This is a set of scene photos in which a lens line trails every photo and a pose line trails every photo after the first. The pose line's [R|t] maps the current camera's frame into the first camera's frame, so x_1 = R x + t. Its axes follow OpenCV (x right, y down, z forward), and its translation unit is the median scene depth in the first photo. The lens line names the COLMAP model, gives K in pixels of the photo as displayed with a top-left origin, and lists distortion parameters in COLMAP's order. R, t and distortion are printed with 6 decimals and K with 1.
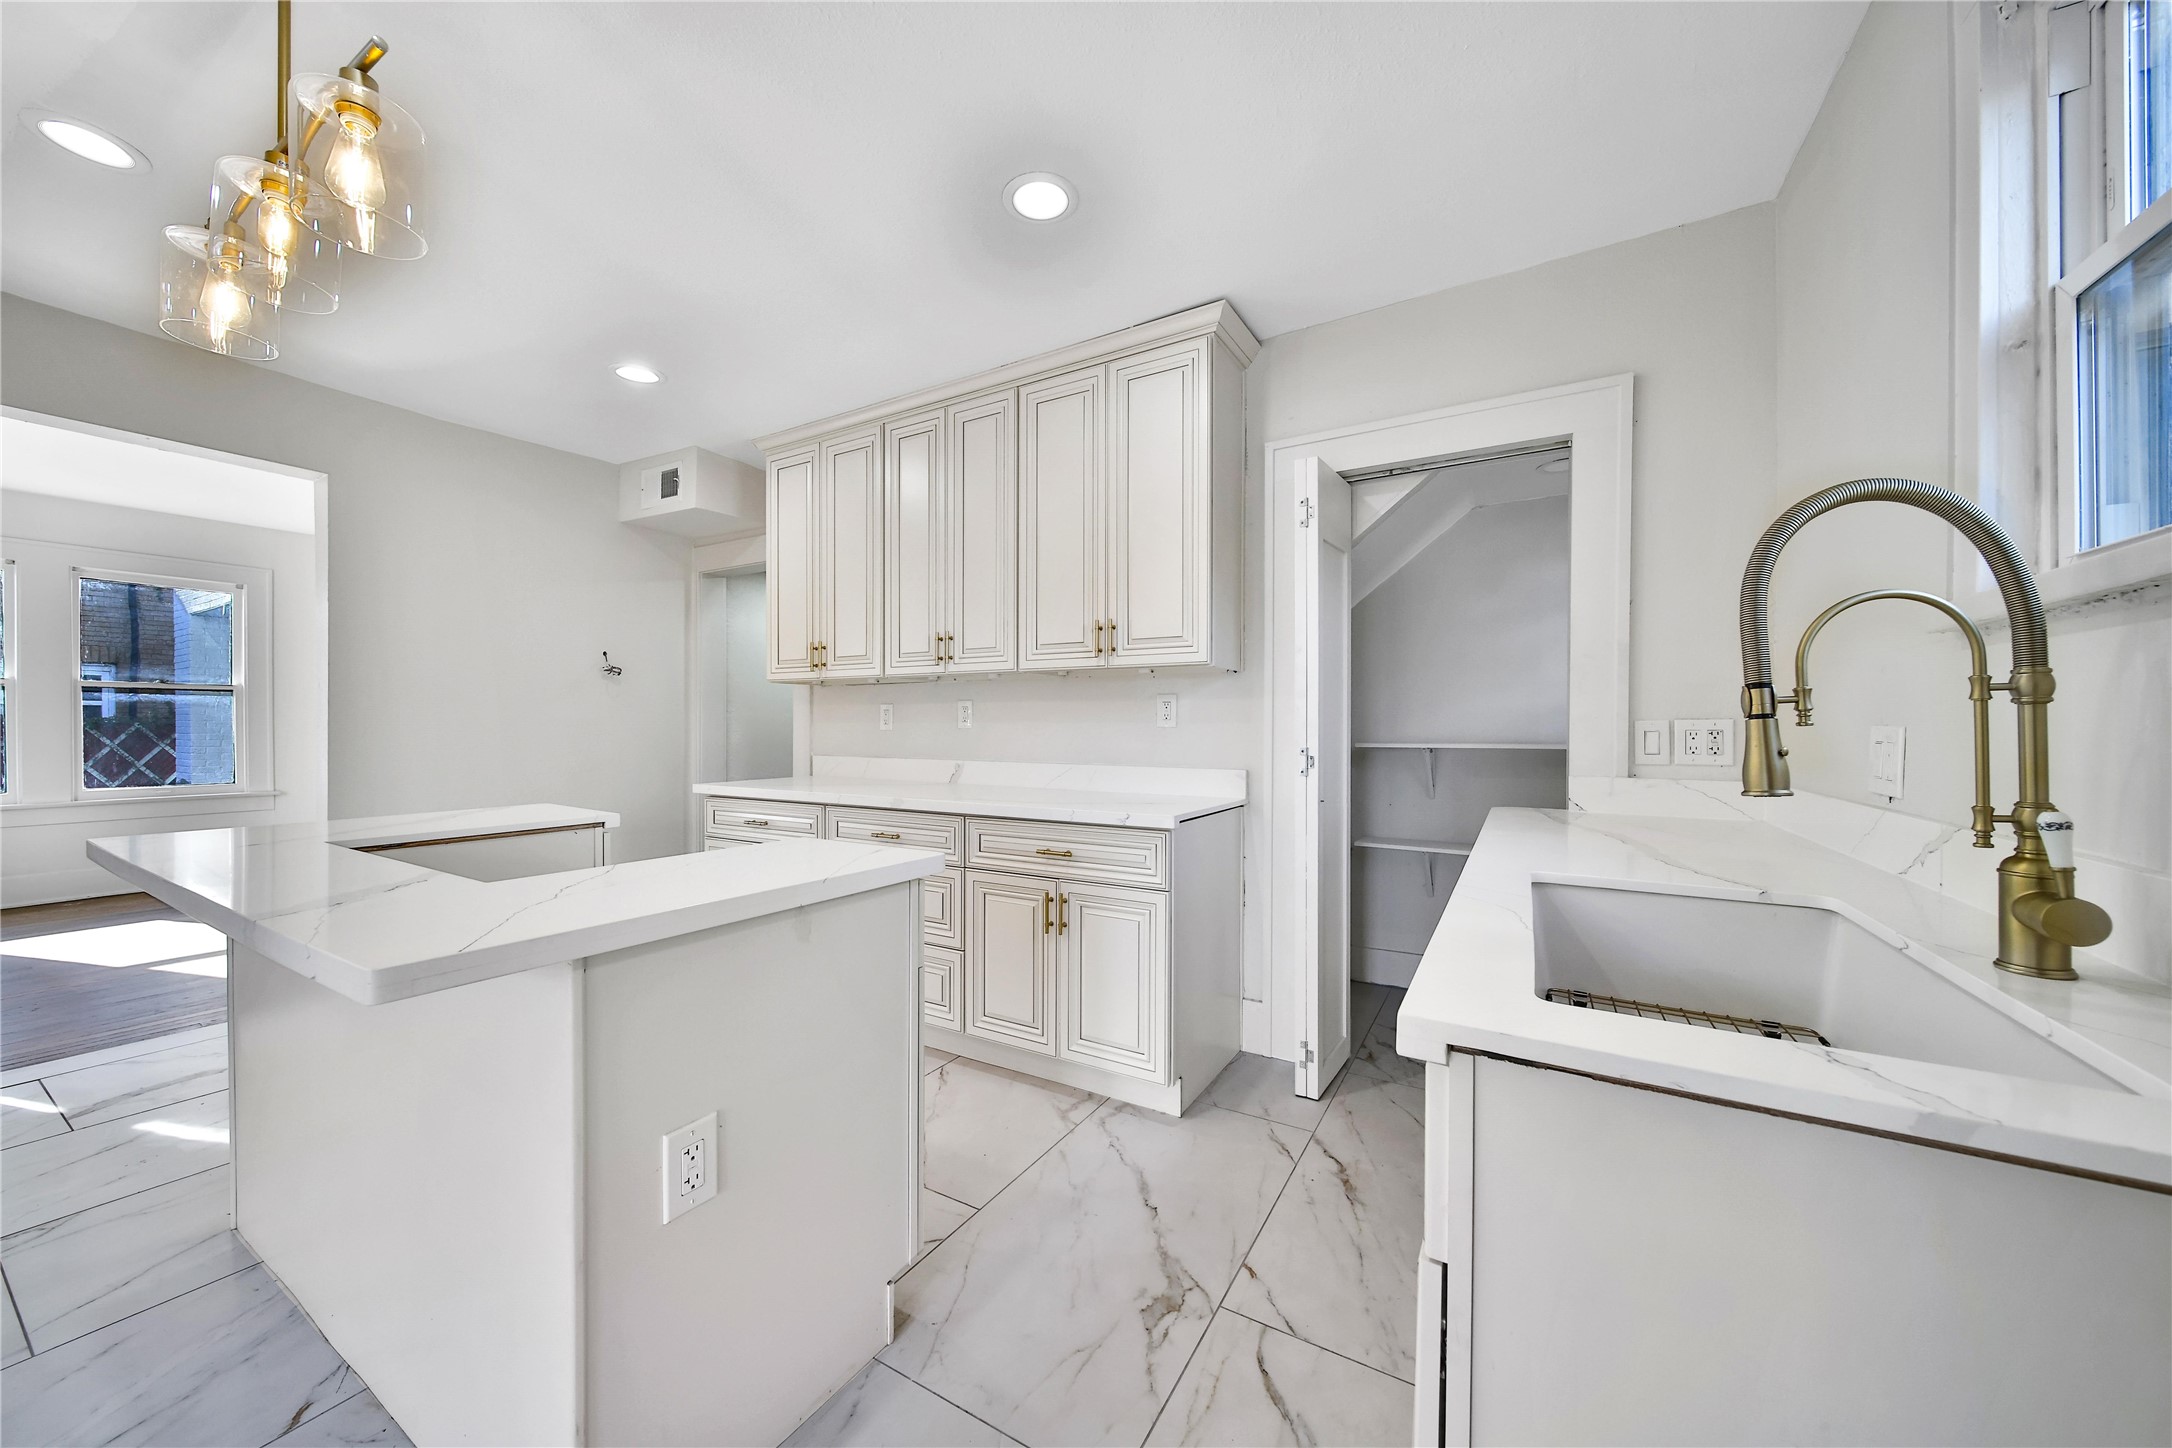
lens RADIAL K [[752.0, 0, 1090.7], [0, 752.0, 735.3], [0, 0, 1]] dist [-0.000439, -0.002354]
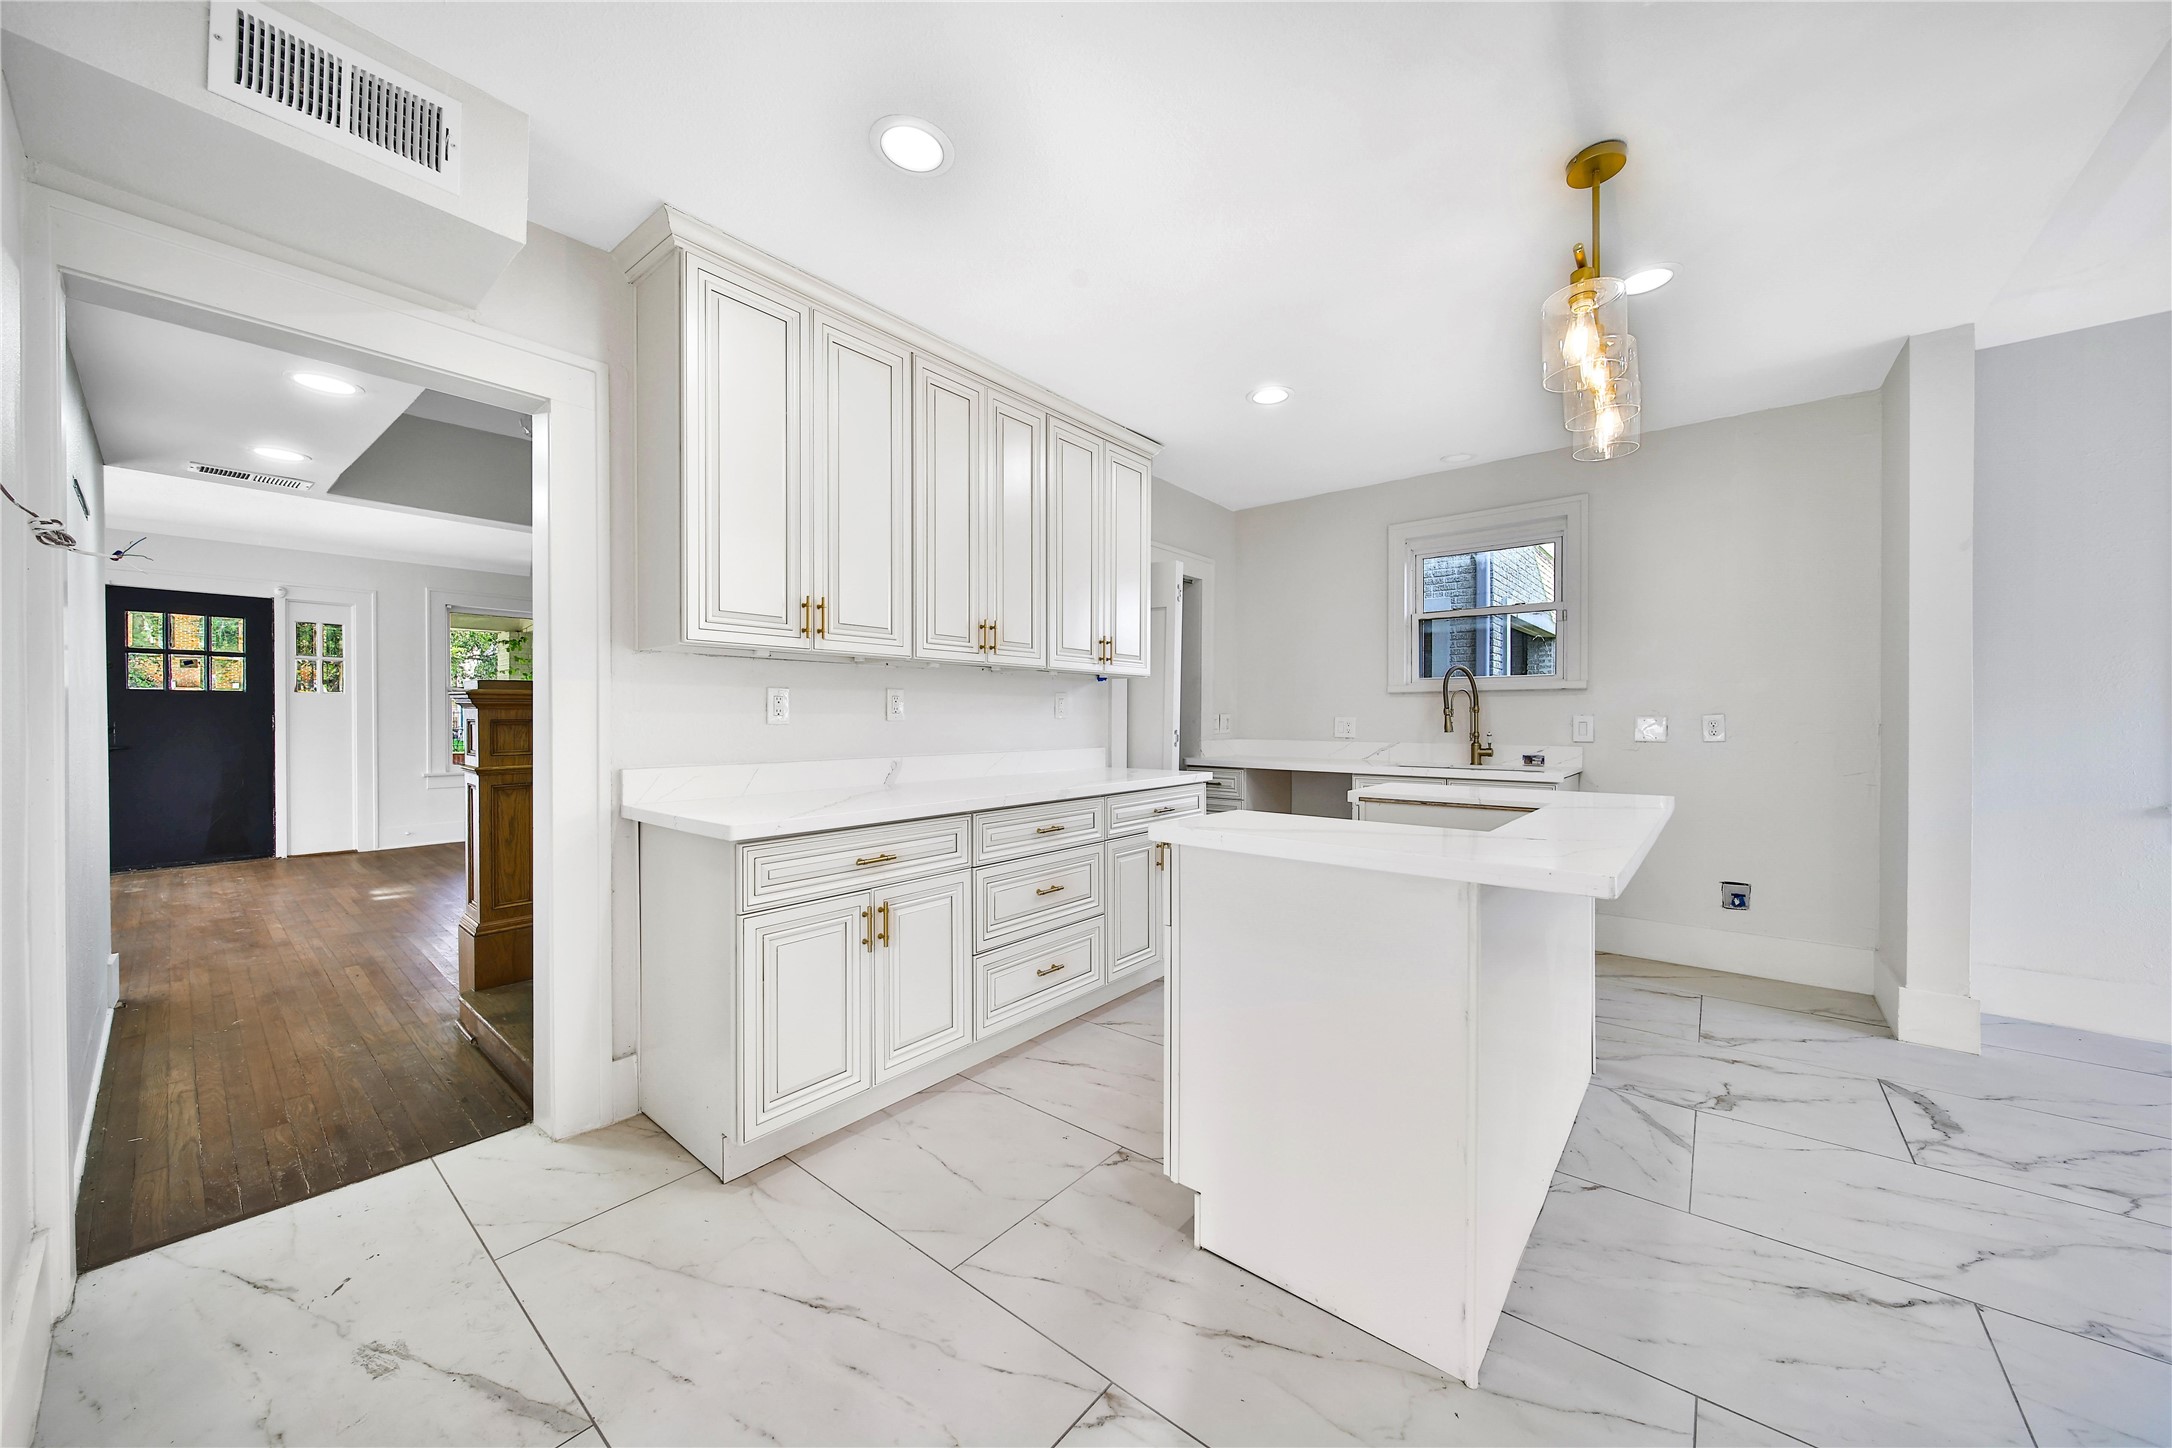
lens RADIAL K [[767.7, 0, 1066.7], [0, 767.7, 712.5], [0, 0, 1]] dist [-0.001648, -0.000141]
pose [[0.171855, -0.002737, 0.985118, -1.138962], [0.010755, 0.999942, 0.000902, -0.018916], [-0.985064, 0.010440, 0.171874, 0.728631]]
